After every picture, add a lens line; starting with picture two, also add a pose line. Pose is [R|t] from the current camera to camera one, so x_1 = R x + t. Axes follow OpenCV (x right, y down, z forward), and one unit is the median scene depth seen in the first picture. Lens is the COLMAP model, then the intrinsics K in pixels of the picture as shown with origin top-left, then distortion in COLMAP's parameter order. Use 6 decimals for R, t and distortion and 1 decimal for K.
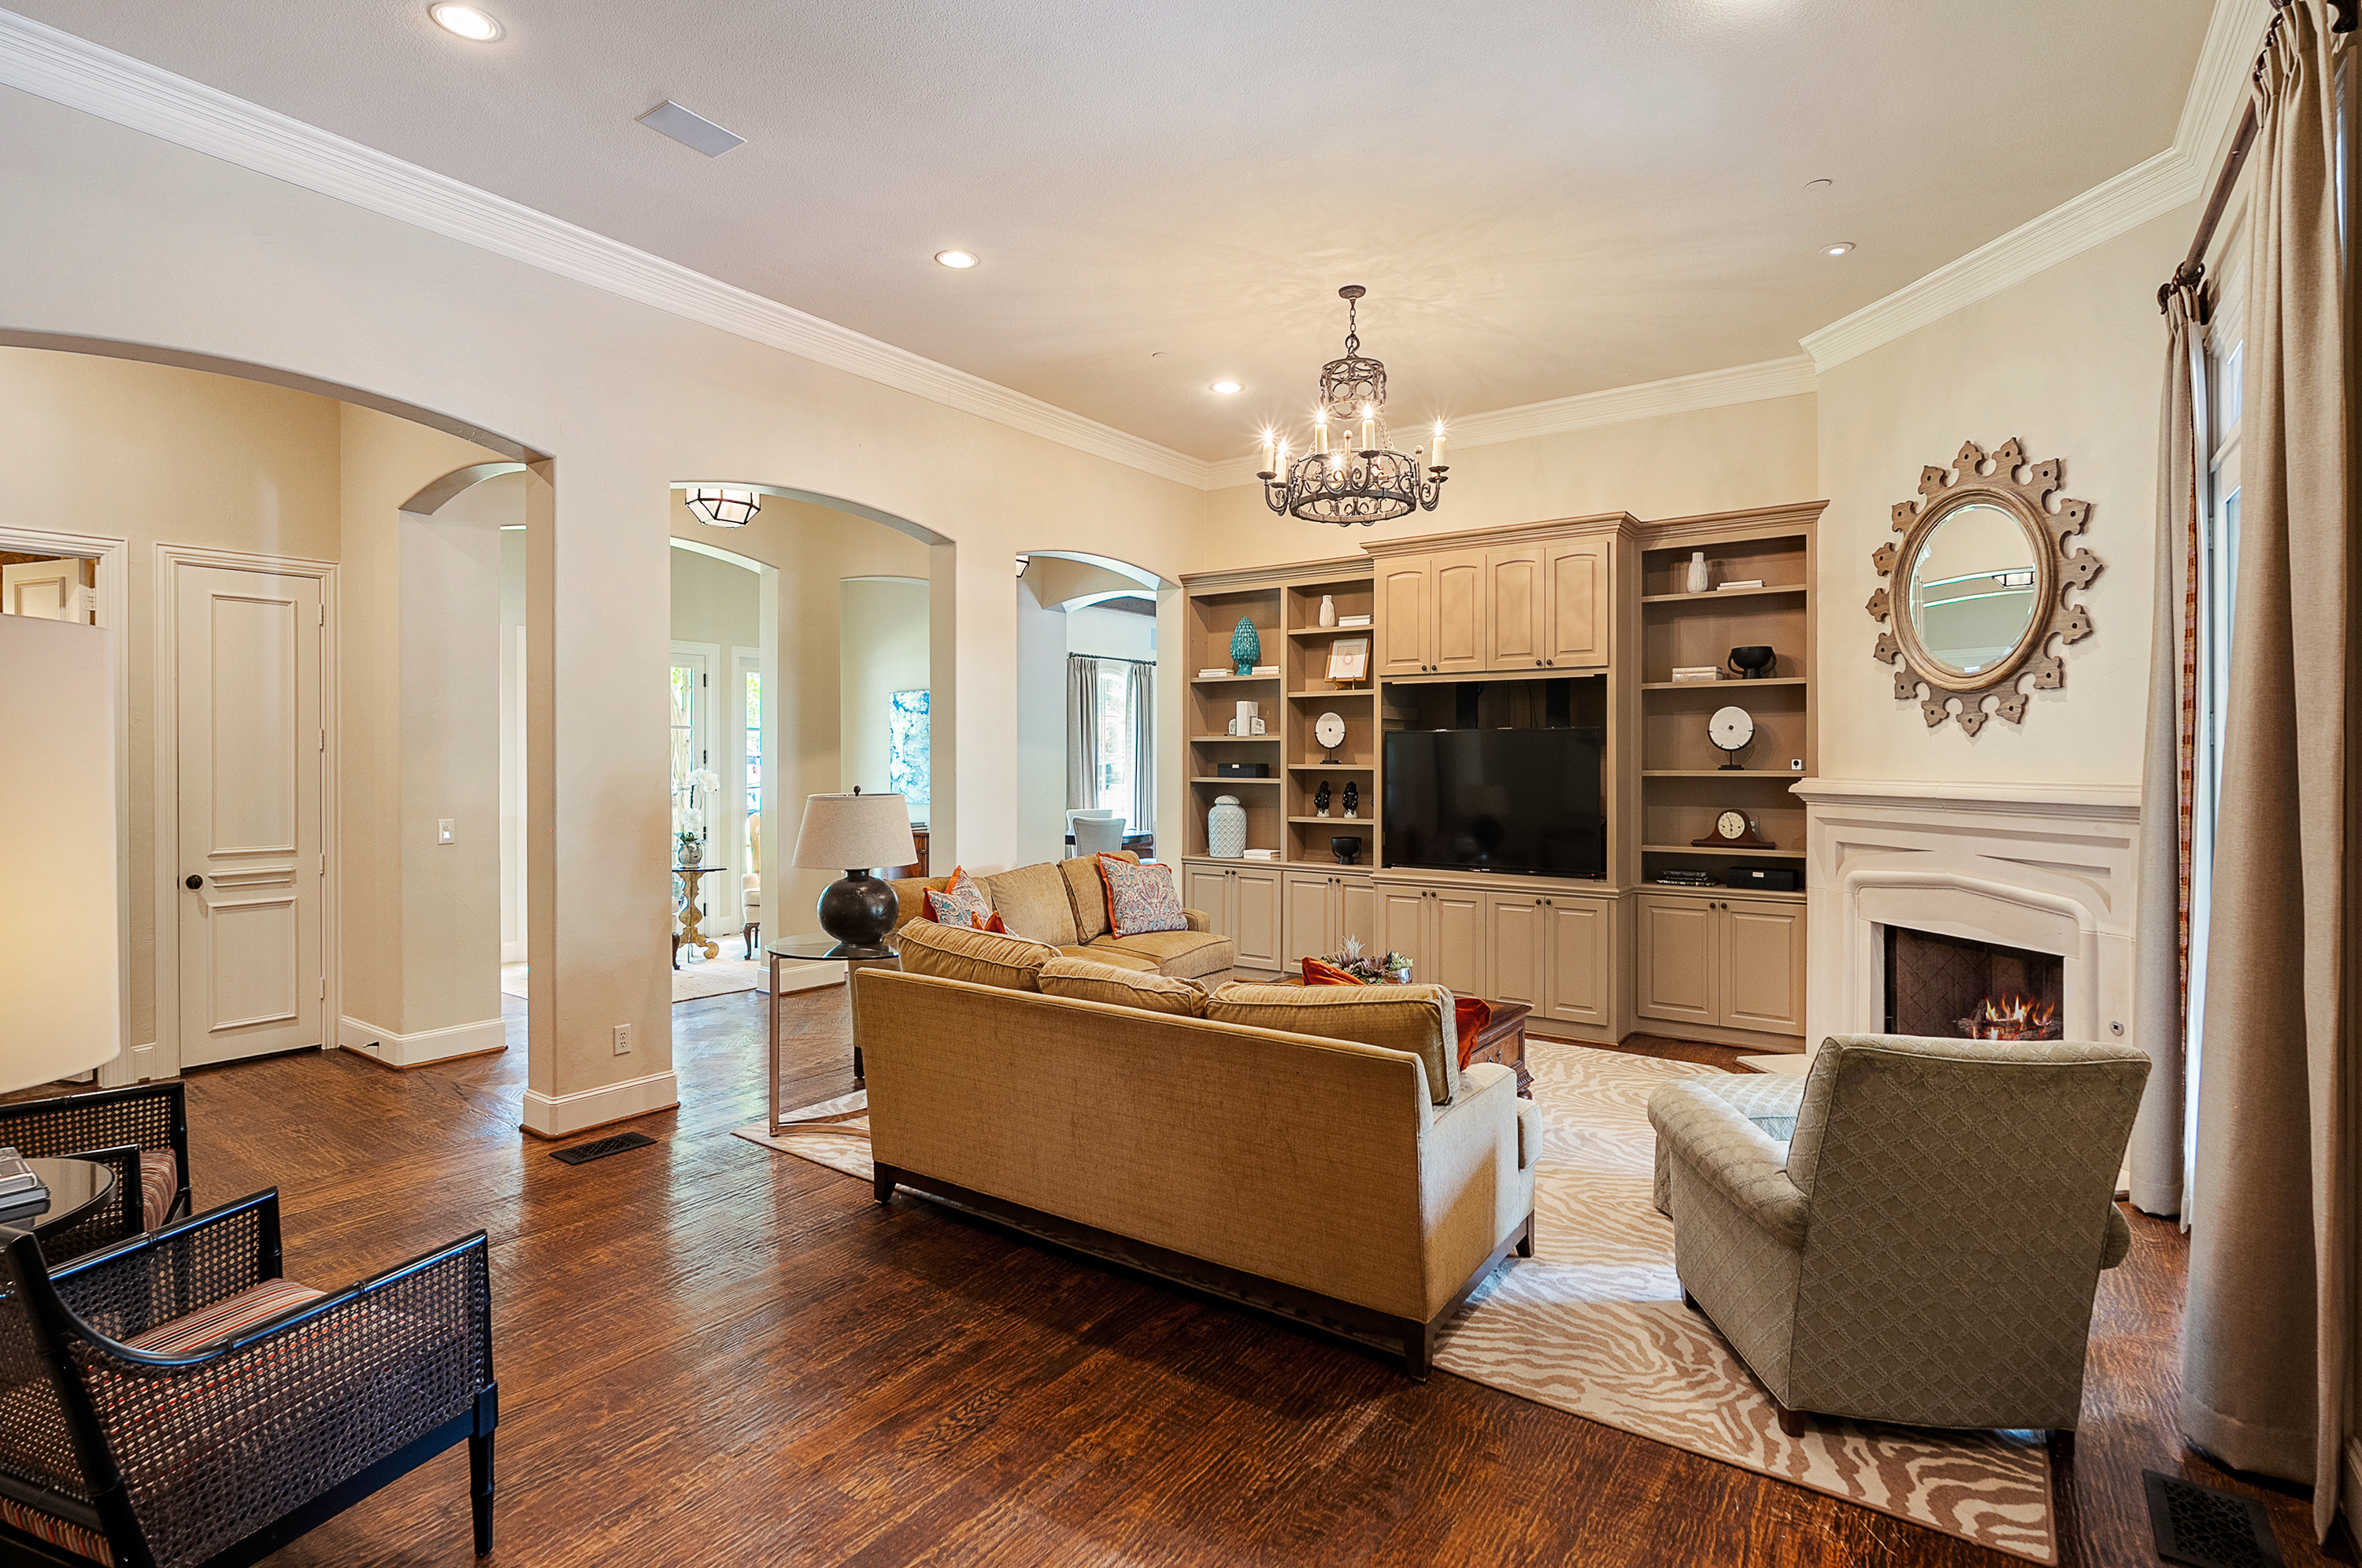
lens RADIAL K [[1235.8, 0, 1183.8], [0, 1235.8, 761.1], [0, 0, 1]] dist [0.000328, -0.000253]
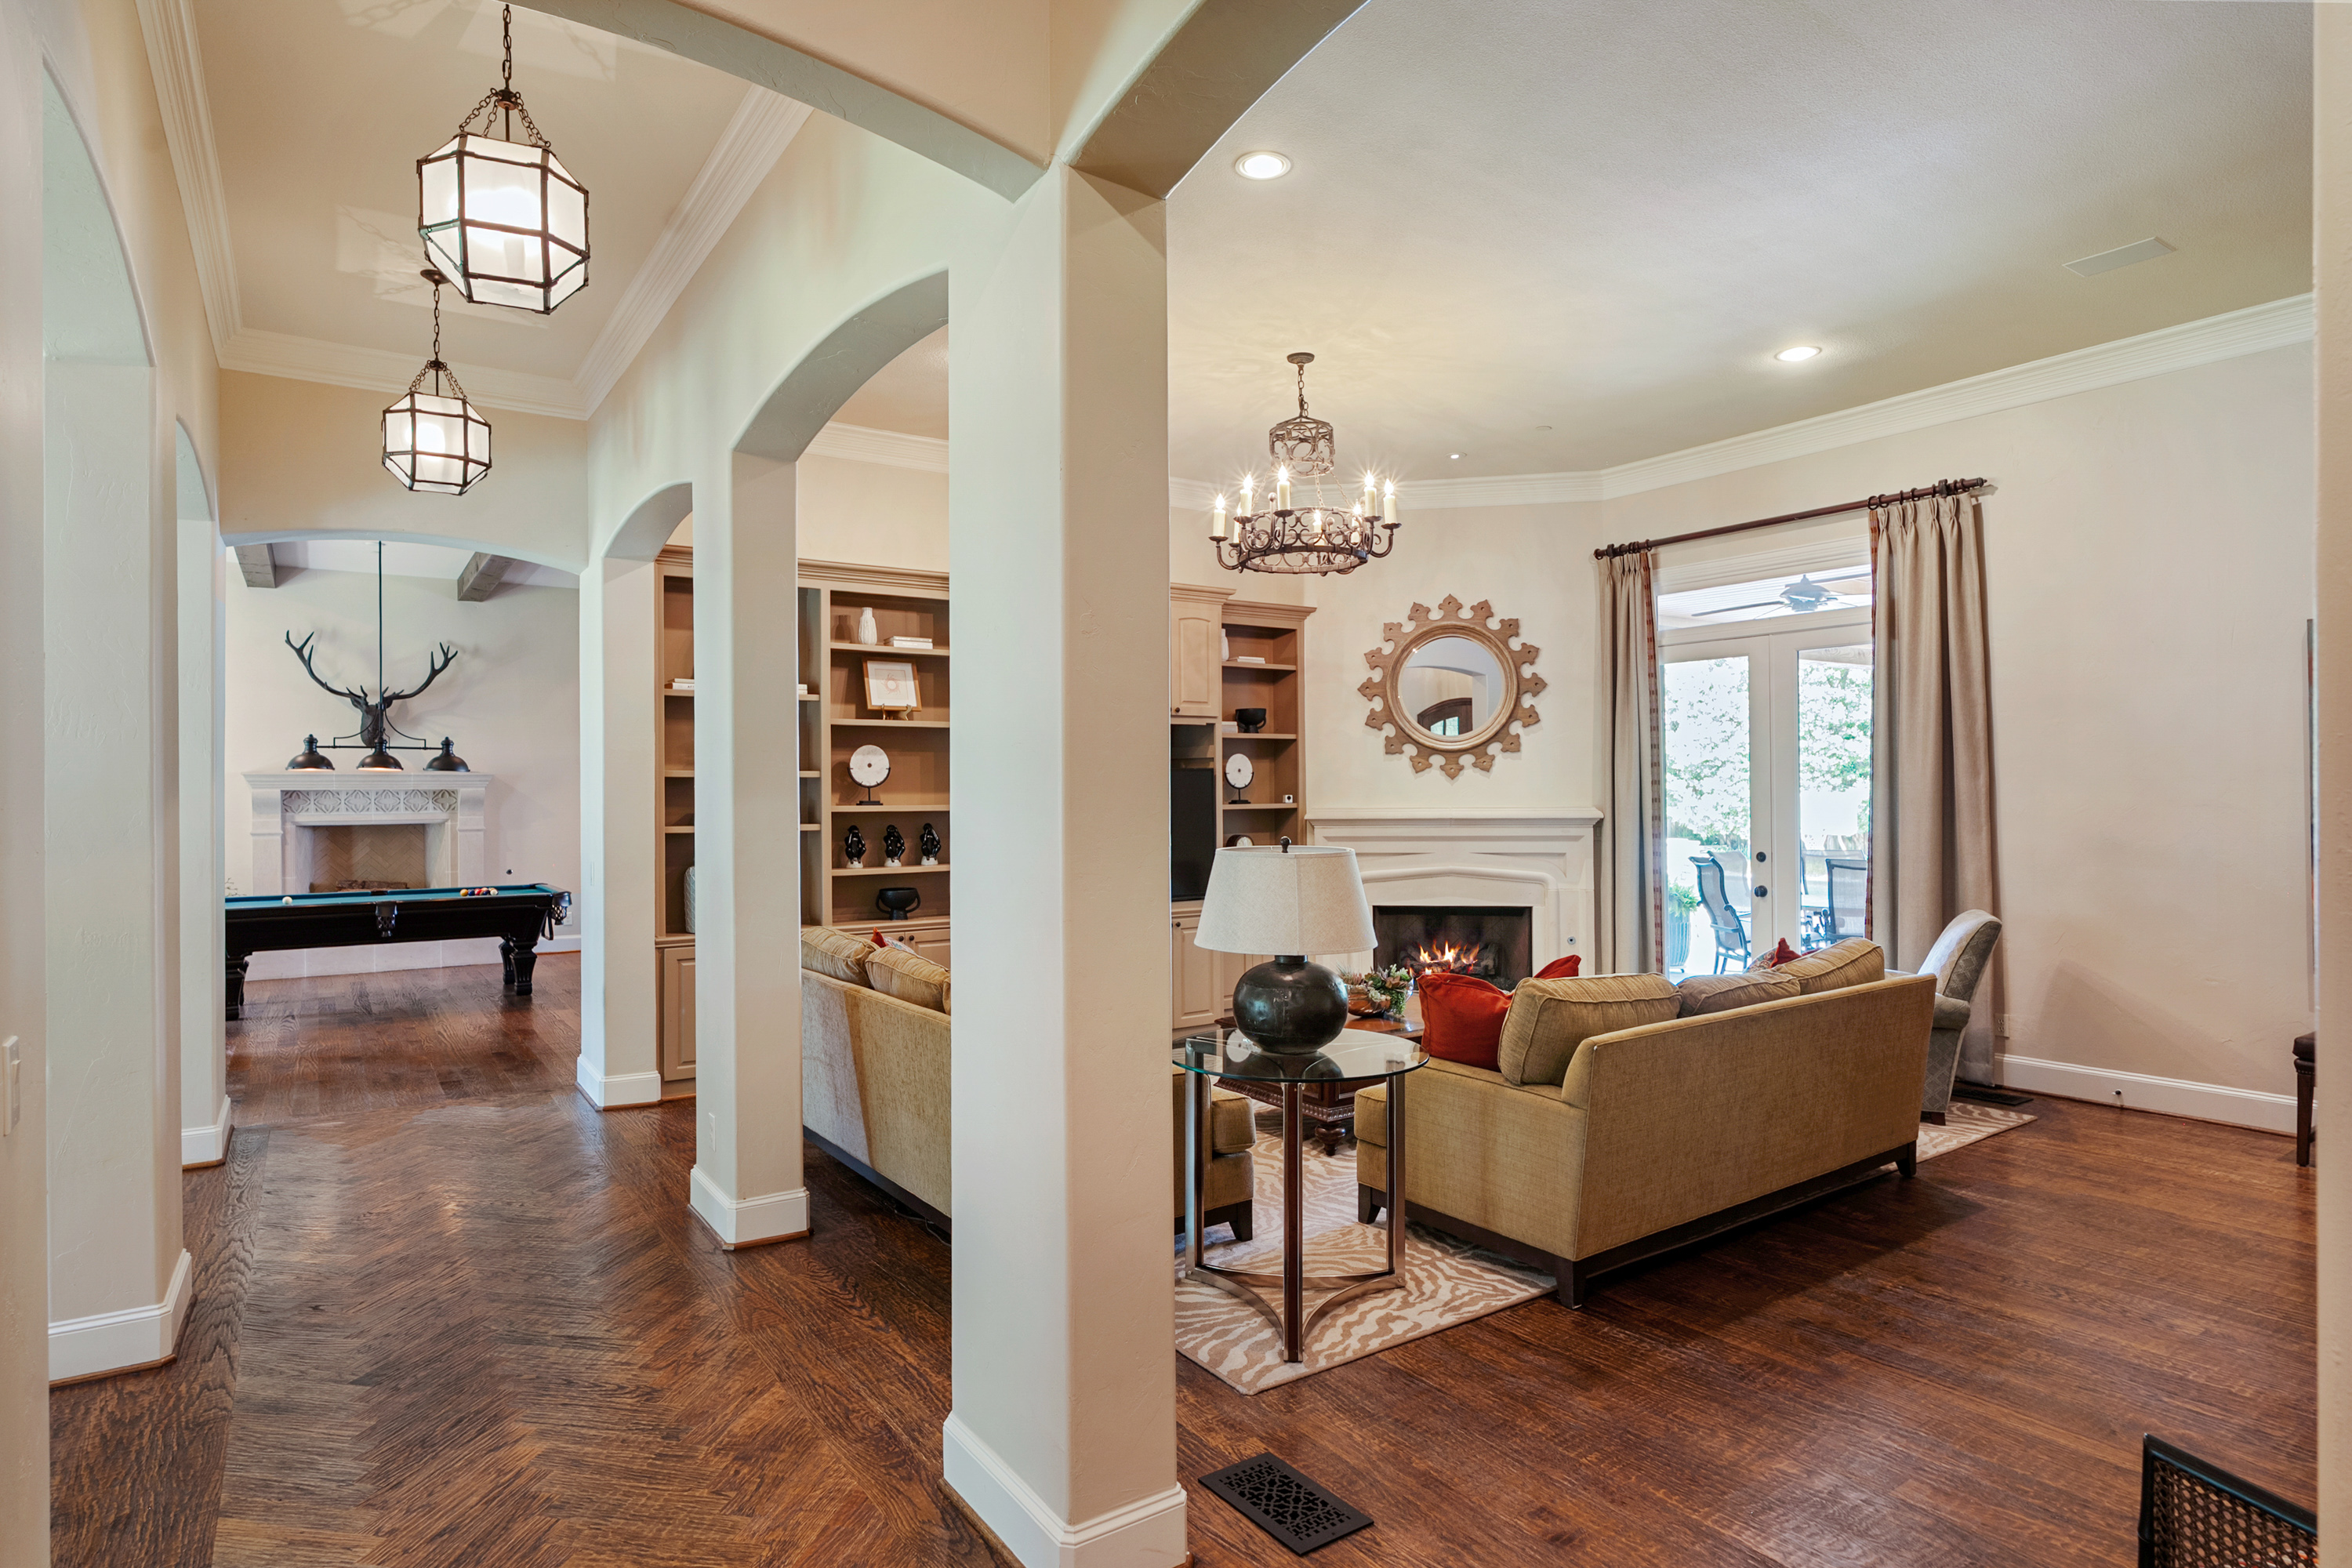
lens RADIAL K [[1228.3, 0, 1179.3], [0, 1228.3, 795.1], [0, 0, 1]] dist [0.001743, -0.000104]
pose [[0.313733, -0.009804, 0.949461, -0.932765], [0.009298, 0.999930, 0.007253, -0.013639], [-0.949466, 0.006553, 0.313802, 0.794721]]
